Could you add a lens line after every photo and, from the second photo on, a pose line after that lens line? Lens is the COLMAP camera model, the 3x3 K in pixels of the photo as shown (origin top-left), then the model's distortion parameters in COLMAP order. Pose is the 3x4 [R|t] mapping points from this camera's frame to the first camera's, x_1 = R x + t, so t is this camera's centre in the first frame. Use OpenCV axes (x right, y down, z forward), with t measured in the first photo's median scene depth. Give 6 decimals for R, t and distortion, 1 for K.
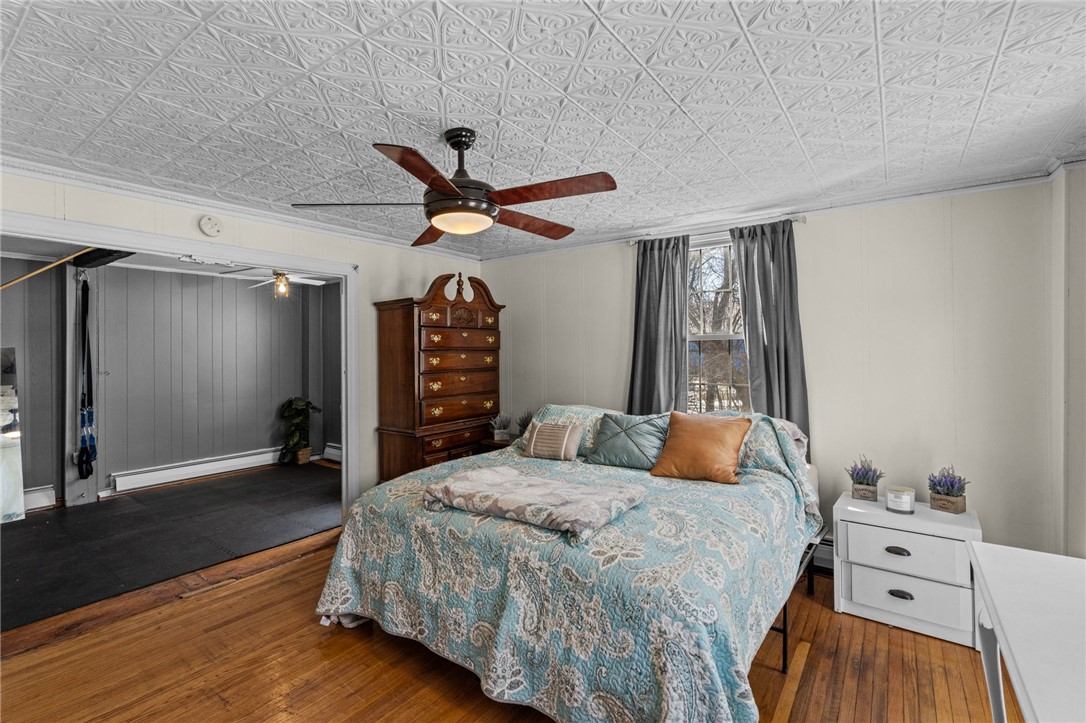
lens RADIAL K [[492.9, 0, 546.8], [0, 492.9, 350.2], [0, 0, 1]] dist [-0.011630, 0.003732]
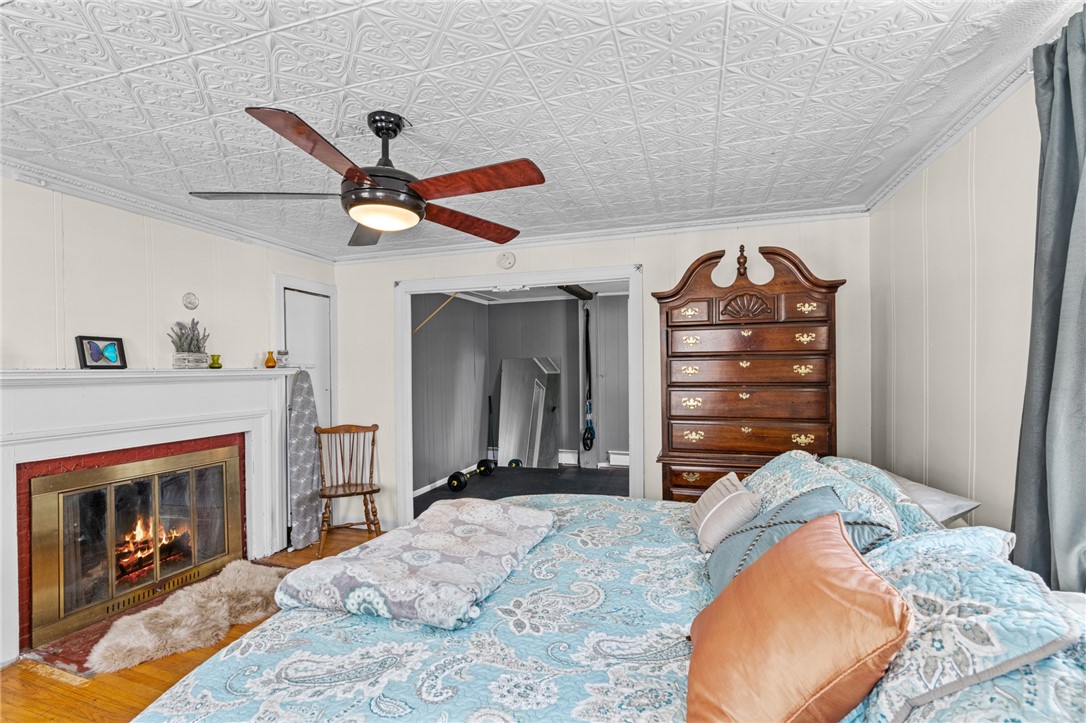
lens RADIAL K [[492.9, 0, 543.8], [0, 492.9, 369.7], [0, 0, 1]] dist [-0.011630, 0.003732]
pose [[0.309145, 0.014475, -0.950905, 0.390604], [0.008571, 0.999801, 0.018006, 0.004854], [0.950976, -0.013717, 0.308959, 0.490562]]
